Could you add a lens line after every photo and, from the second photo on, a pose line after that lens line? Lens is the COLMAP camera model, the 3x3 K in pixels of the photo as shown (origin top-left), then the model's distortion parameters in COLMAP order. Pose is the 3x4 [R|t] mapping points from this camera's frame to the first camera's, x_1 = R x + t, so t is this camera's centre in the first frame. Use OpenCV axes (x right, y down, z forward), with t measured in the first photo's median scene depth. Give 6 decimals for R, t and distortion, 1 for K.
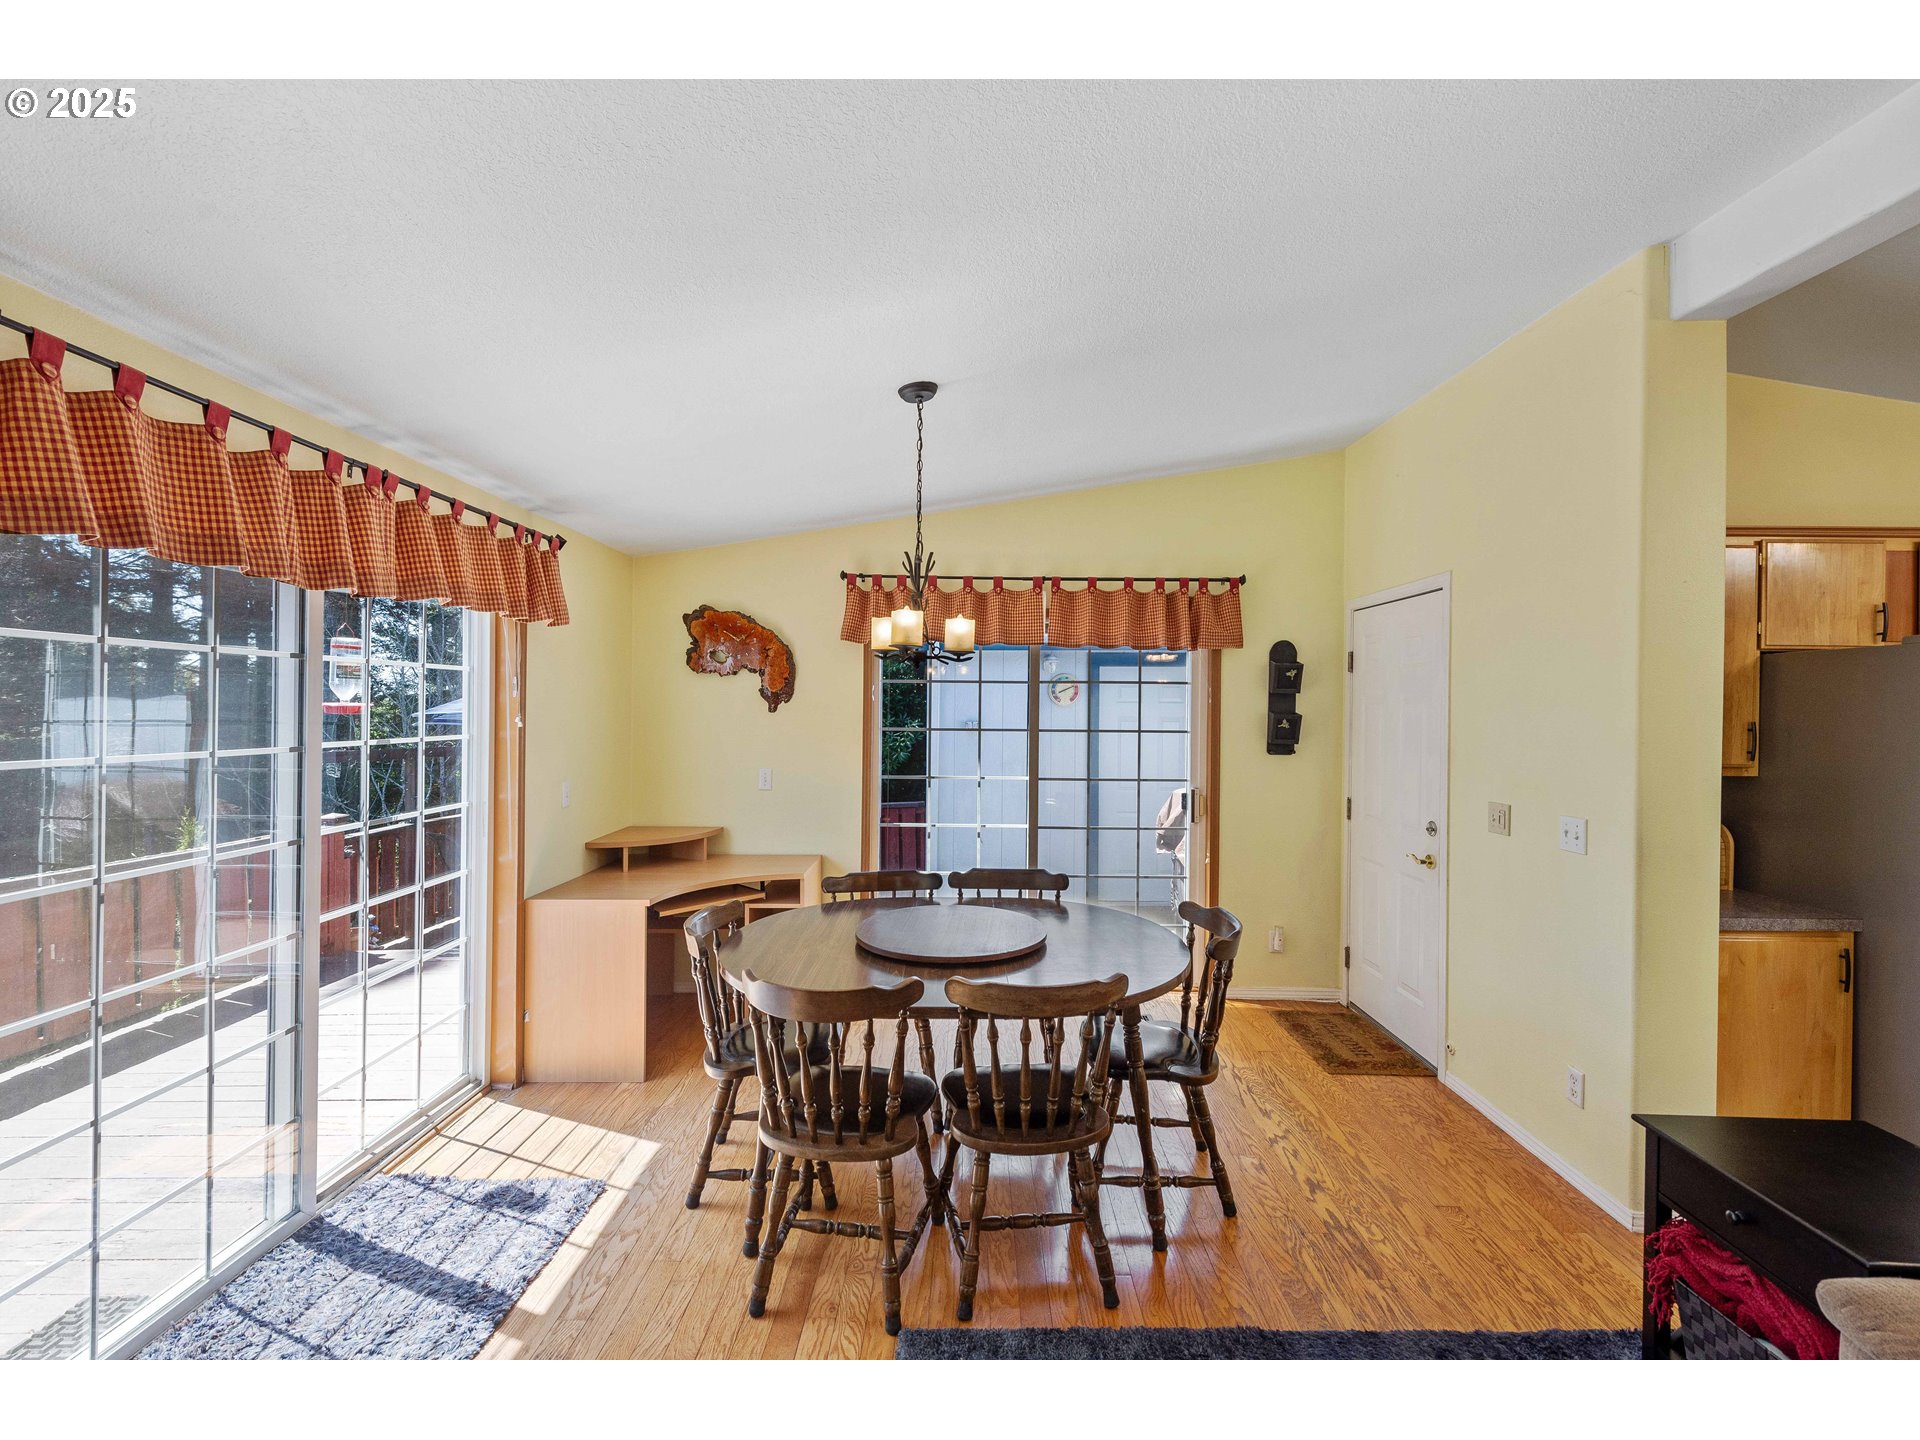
lens RADIAL K [[824.9, 0, 965.8], [0, 824.9, 701.0], [0, 0, 1]] dist [0.000081, -0.000336]
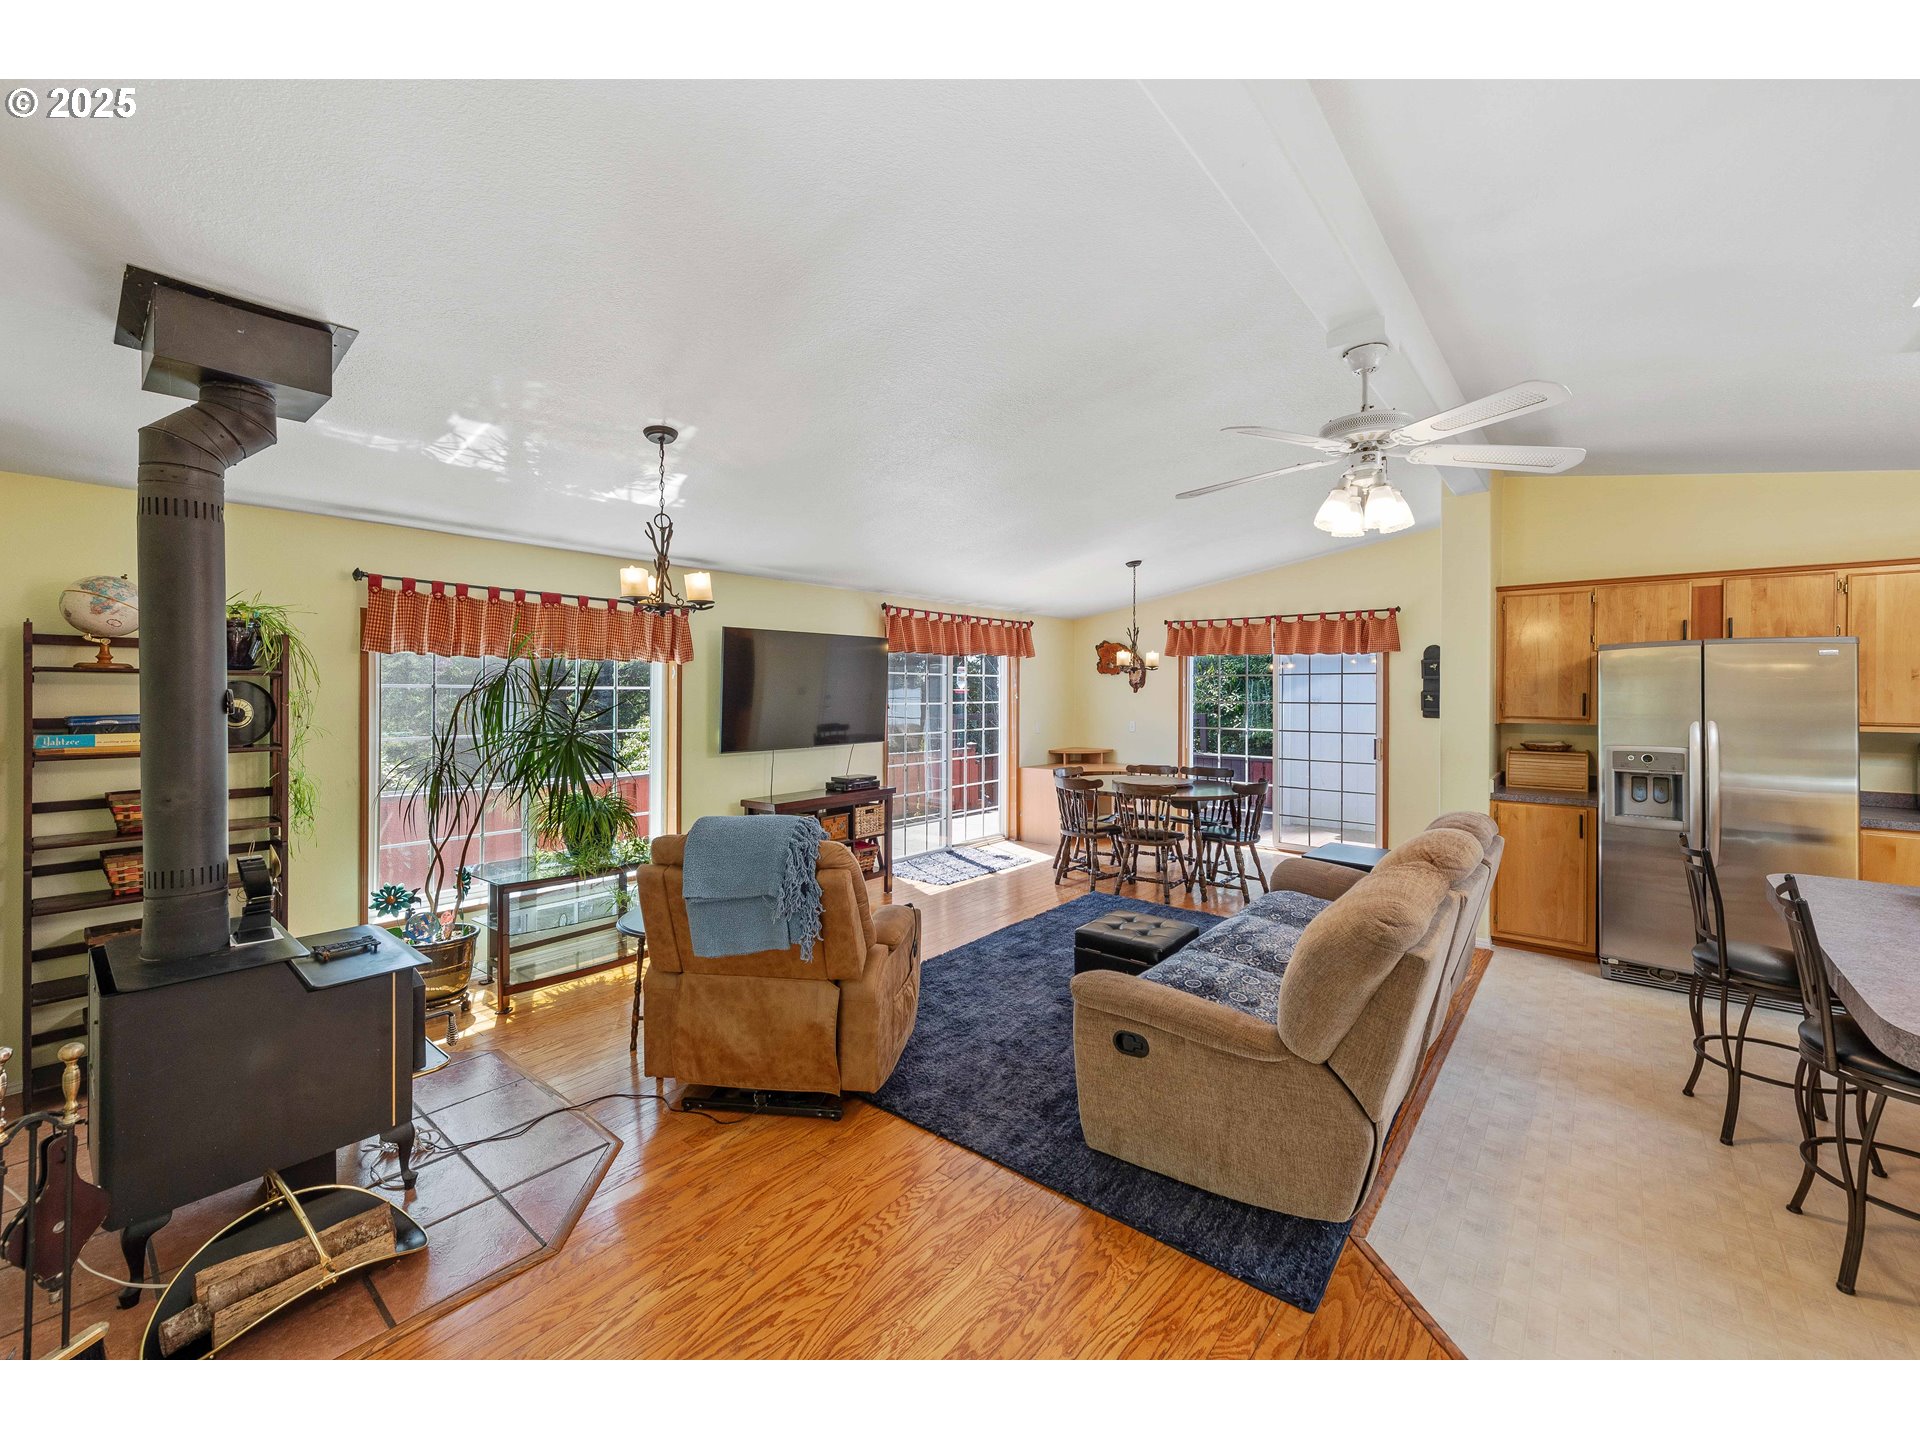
lens RADIAL K [[767.5, 0, 958.9], [0, 767.5, 679.8], [0, 0, 1]] dist [0.003681, -0.000078]
pose [[0.767947, -0.017045, -0.640287, 0.818956], [0.011058, 0.999850, -0.013354, 0.003365], [0.640418, 0.003175, 0.768020, -0.909360]]
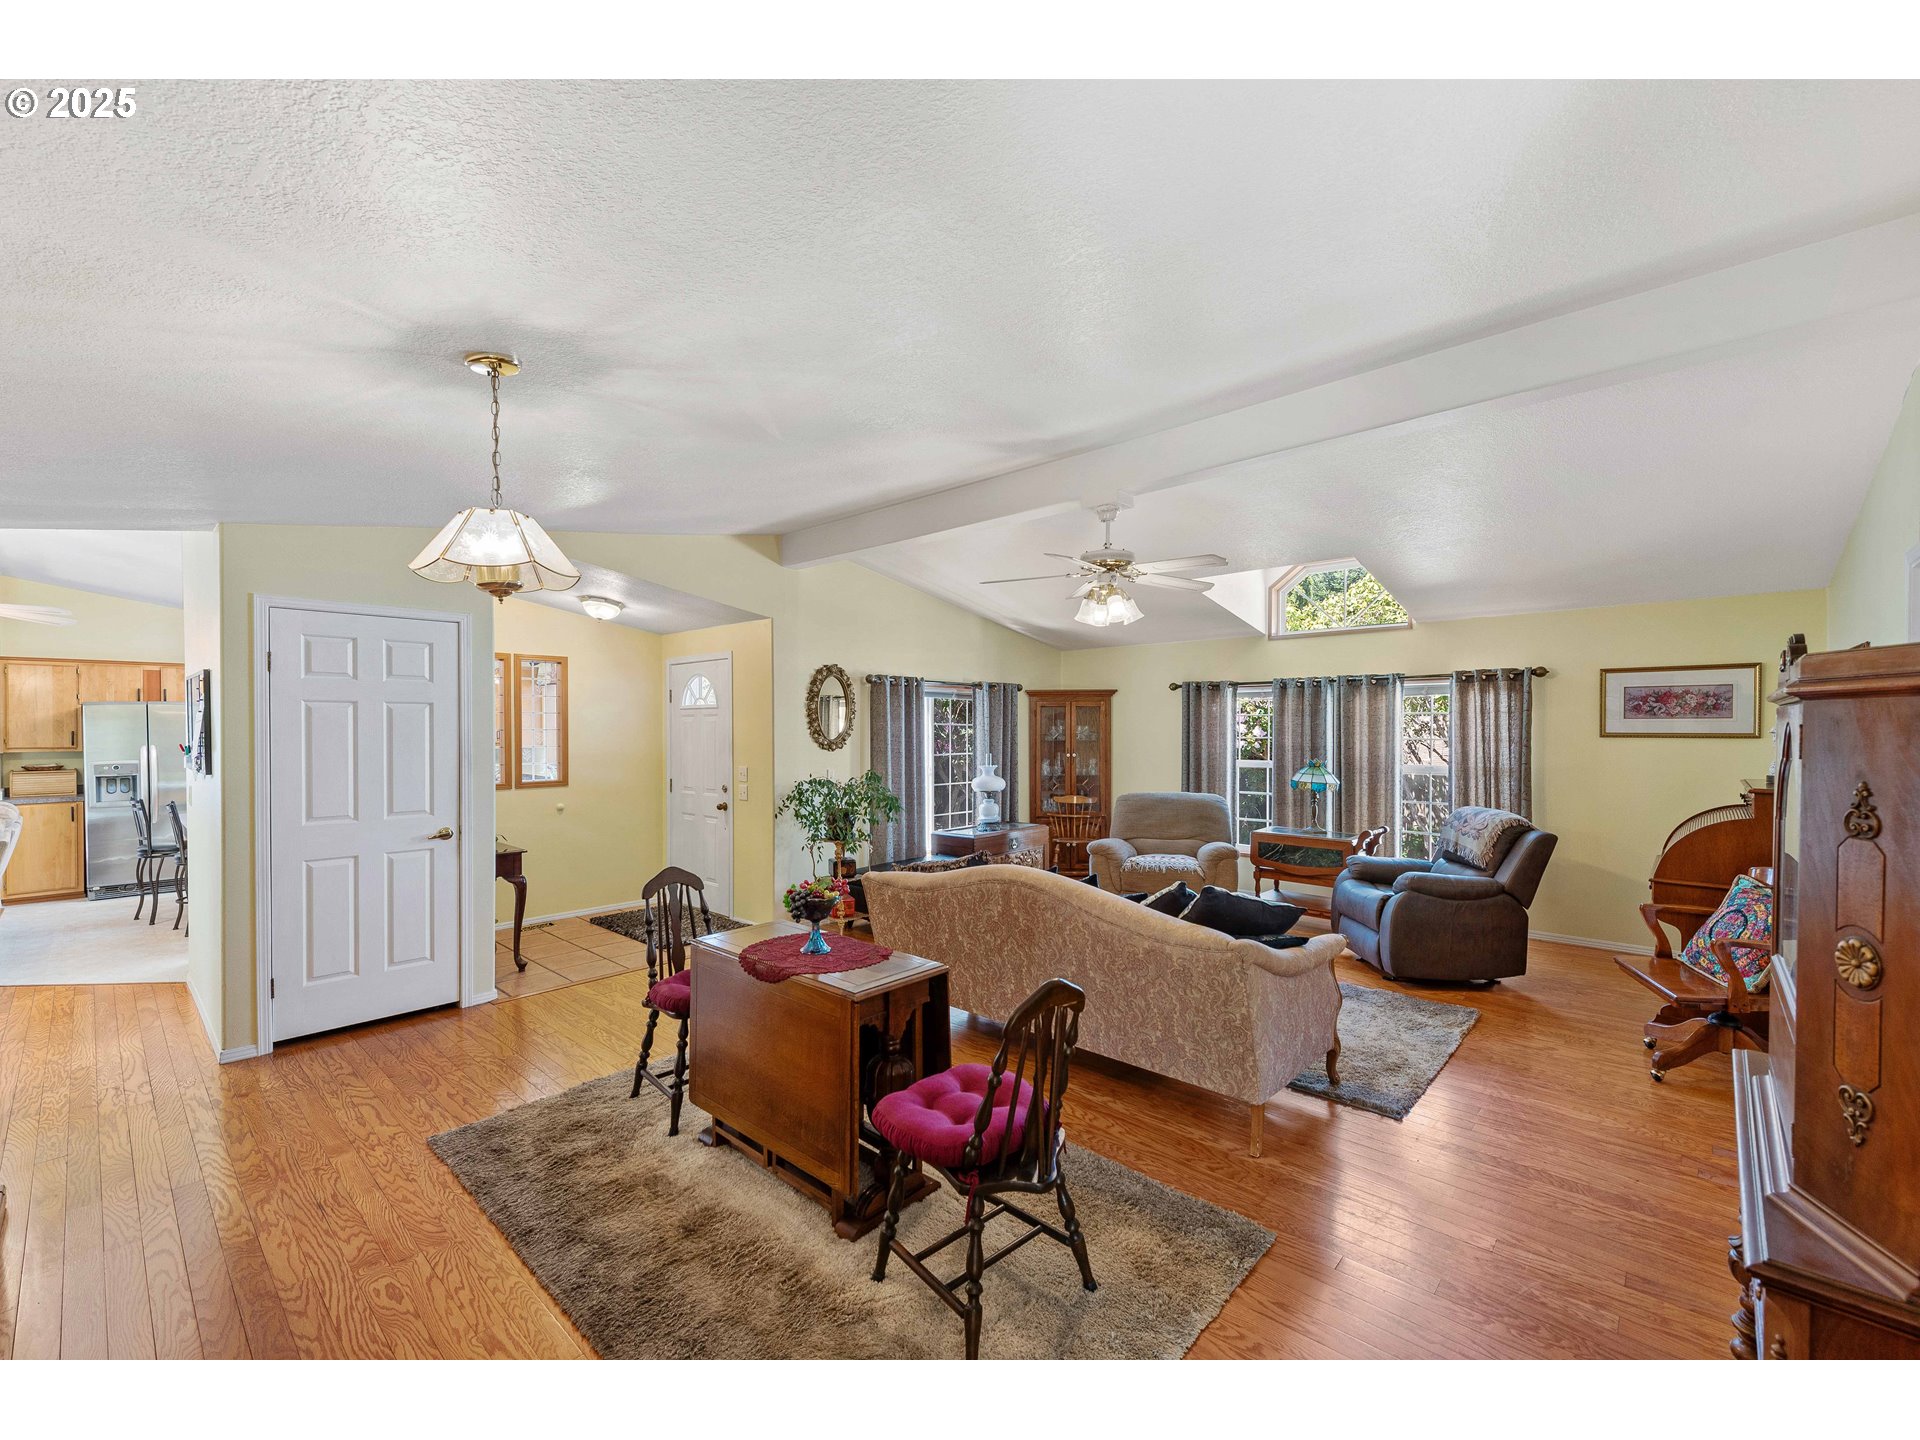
lens RADIAL K [[807.9, 0, 985.3], [0, 807.9, 742.9], [0, 0, 1]] dist [0.000959, -0.000226]
pose [[0.664730, -0.031087, 0.746437, 0.804423], [0.006746, 0.999343, 0.035613, -0.008855], [-0.747053, -0.018638, 0.664503, -2.532672]]
